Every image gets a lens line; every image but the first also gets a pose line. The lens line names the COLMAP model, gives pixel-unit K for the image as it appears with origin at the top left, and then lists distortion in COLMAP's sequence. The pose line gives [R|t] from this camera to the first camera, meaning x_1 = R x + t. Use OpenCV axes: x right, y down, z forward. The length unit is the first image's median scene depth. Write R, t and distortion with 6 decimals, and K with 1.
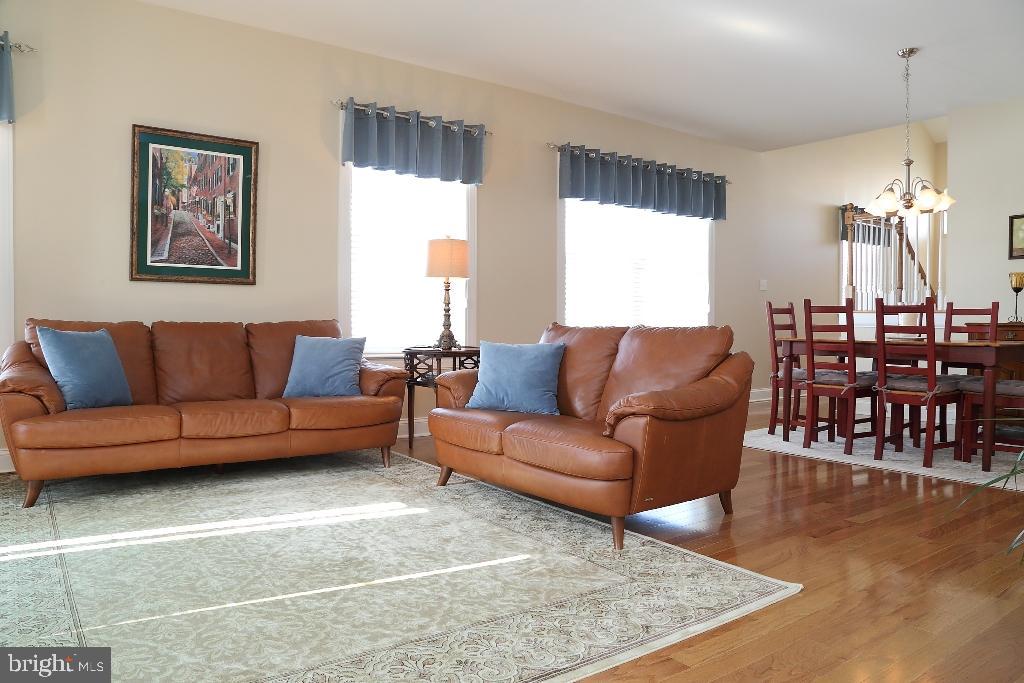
lens RADIAL K [[707.8, 0, 517.3], [0, 707.8, 340.8], [0, 0, 1]] dist [-0.122473, 0.072349]
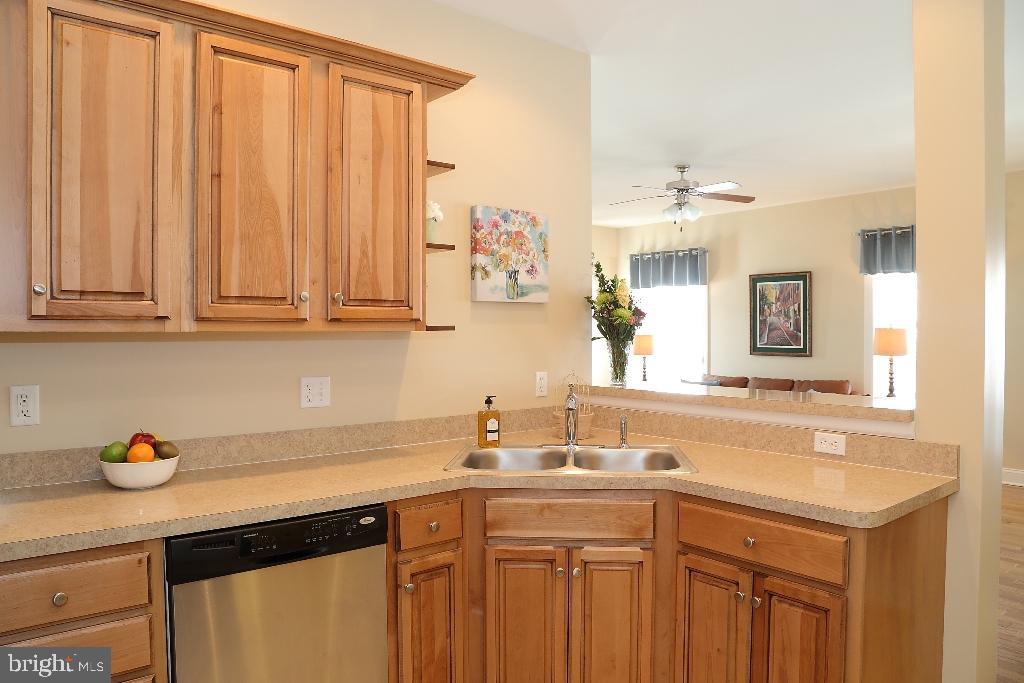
lens RADIAL K [[707.8, 0, 517.3], [0, 707.8, 340.8], [0, 0, 1]] dist [-0.122473, 0.072349]
pose [[0.053016, 0.006245, -0.998574, 1.214306], [-0.024507, 0.999687, 0.004951, -0.107542], [0.998293, 0.024210, 0.053153, 0.207286]]
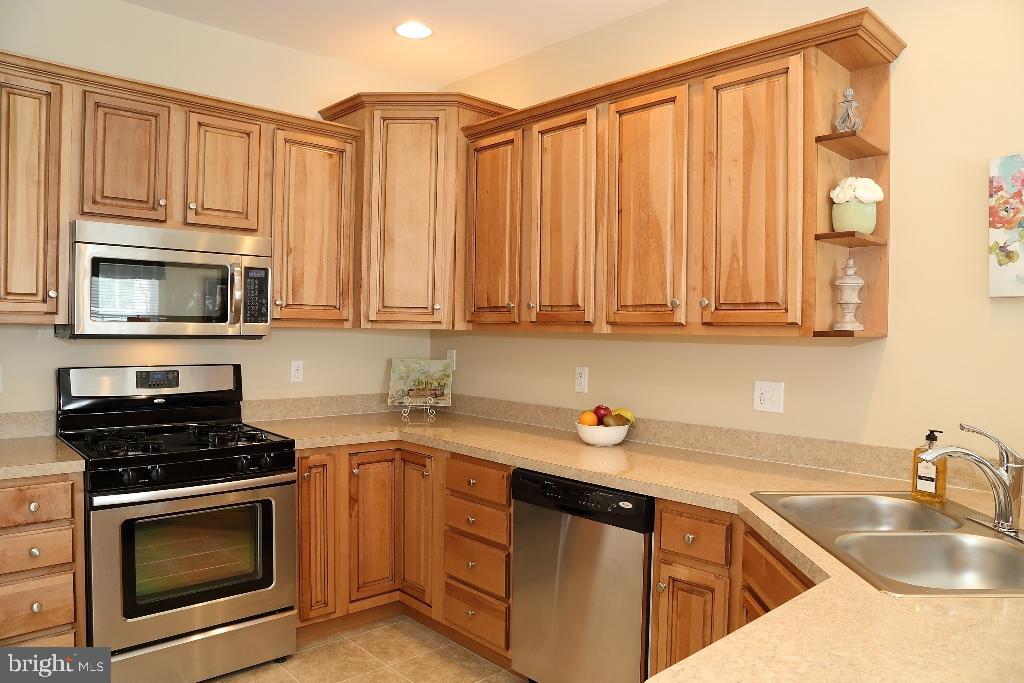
lens RADIAL K [[707.8, 0, 517.3], [0, 707.8, 340.8], [0, 0, 1]] dist [-0.122473, 0.072349]
pose [[-0.993341, -0.020471, -0.113381, 0.904684], [-0.025407, 0.998784, 0.042260, -0.122857], [0.112378, 0.044859, -0.992652, 0.609042]]
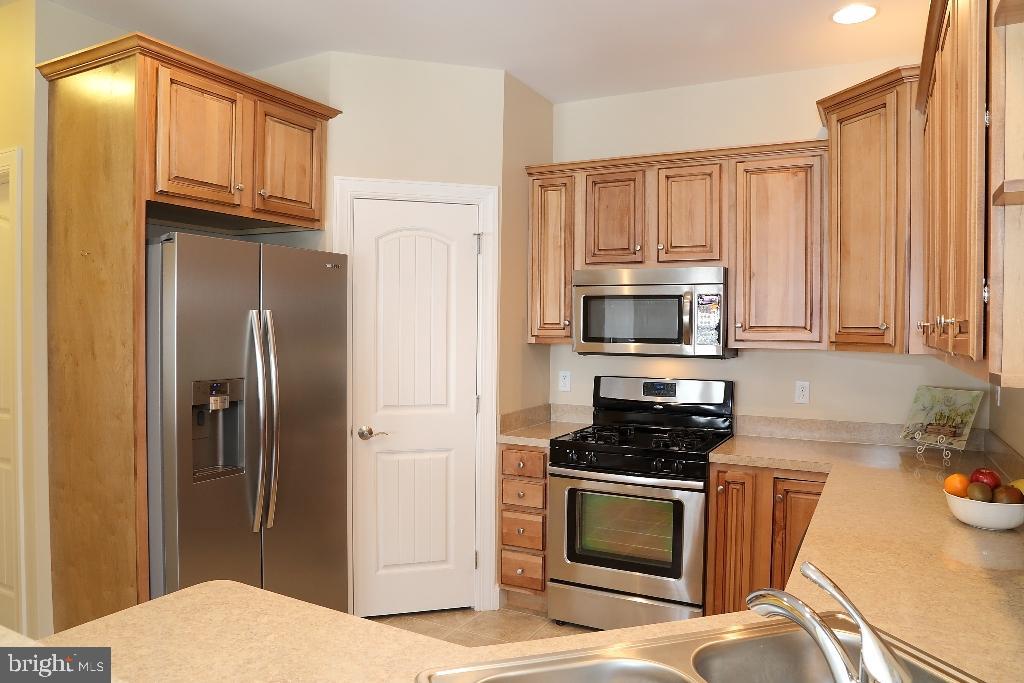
lens RADIAL K [[707.8, 0, 517.3], [0, 707.8, 340.8], [0, 0, 1]] dist [-0.122473, 0.072349]
pose [[-0.441197, -0.028509, 0.896957, 0.512350], [0.009028, 0.999304, 0.036202, -0.137347], [-0.897365, 0.024070, -0.440632, 0.434954]]
